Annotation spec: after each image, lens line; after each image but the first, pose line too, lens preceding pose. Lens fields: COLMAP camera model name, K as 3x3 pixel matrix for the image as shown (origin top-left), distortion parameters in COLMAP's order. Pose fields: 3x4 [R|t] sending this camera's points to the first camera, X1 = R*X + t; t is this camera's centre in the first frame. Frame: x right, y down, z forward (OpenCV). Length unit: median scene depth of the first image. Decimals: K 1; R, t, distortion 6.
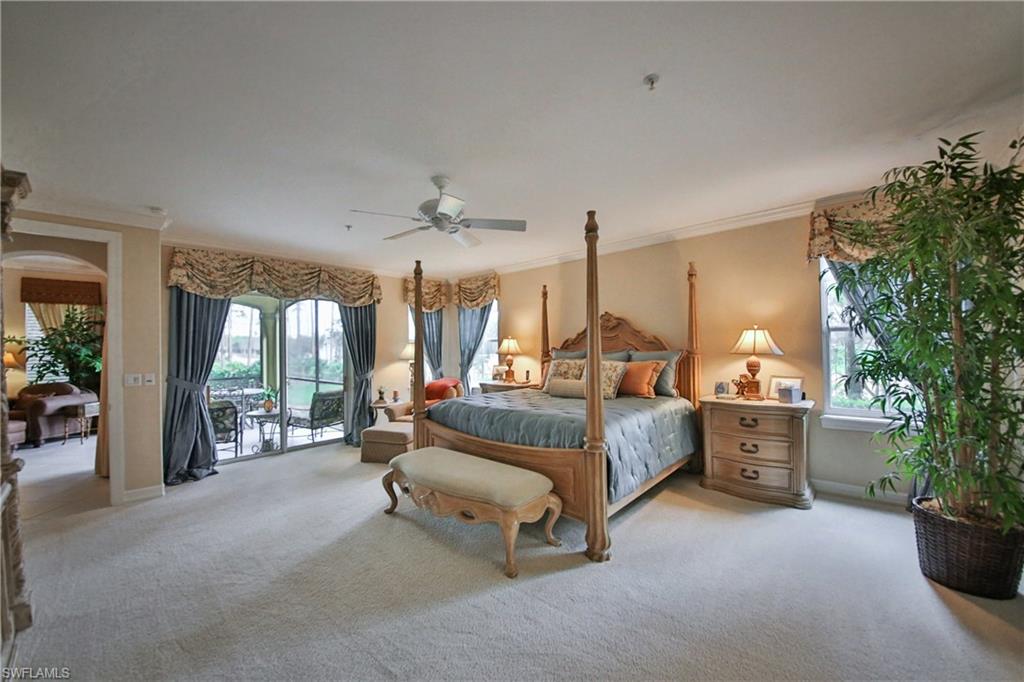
lens RADIAL K [[397.4, 0, 510.1], [0, 397.4, 332.5], [0, 0, 1]] dist [0.000650, -0.005287]
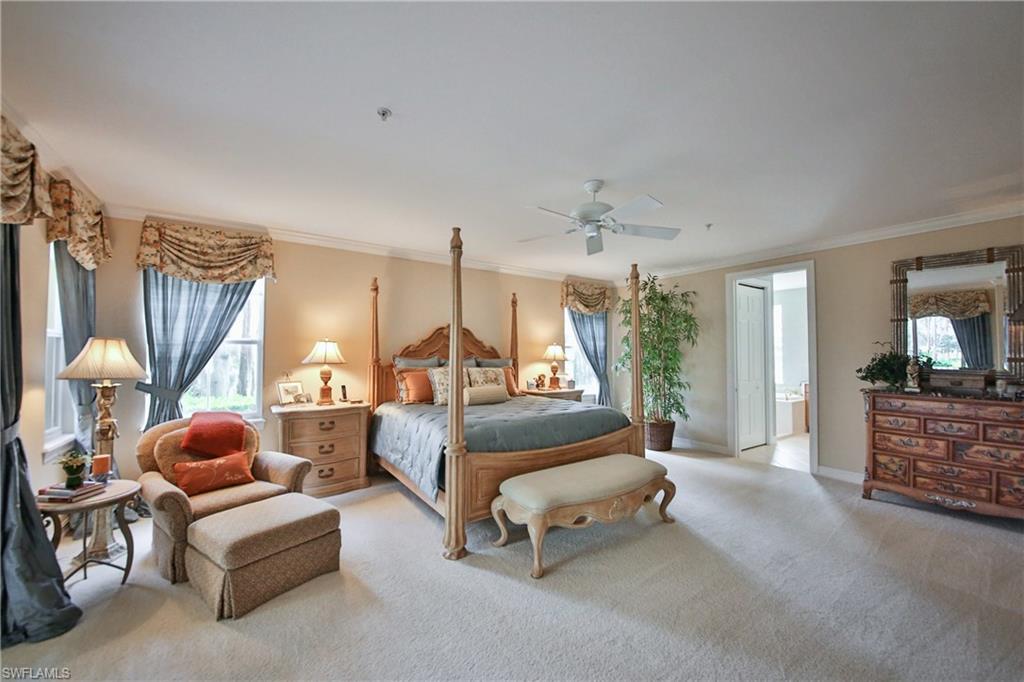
lens RADIAL K [[376.8, 0, 512.3], [0, 376.8, 345.2], [0, 0, 1]] dist [0.000616, -0.014712]
pose [[0.236189, 0.042374, 0.970783, -0.746114], [-0.043768, 0.998499, -0.032935, 0.040441], [-0.970721, -0.034711, 0.237689, 0.666170]]
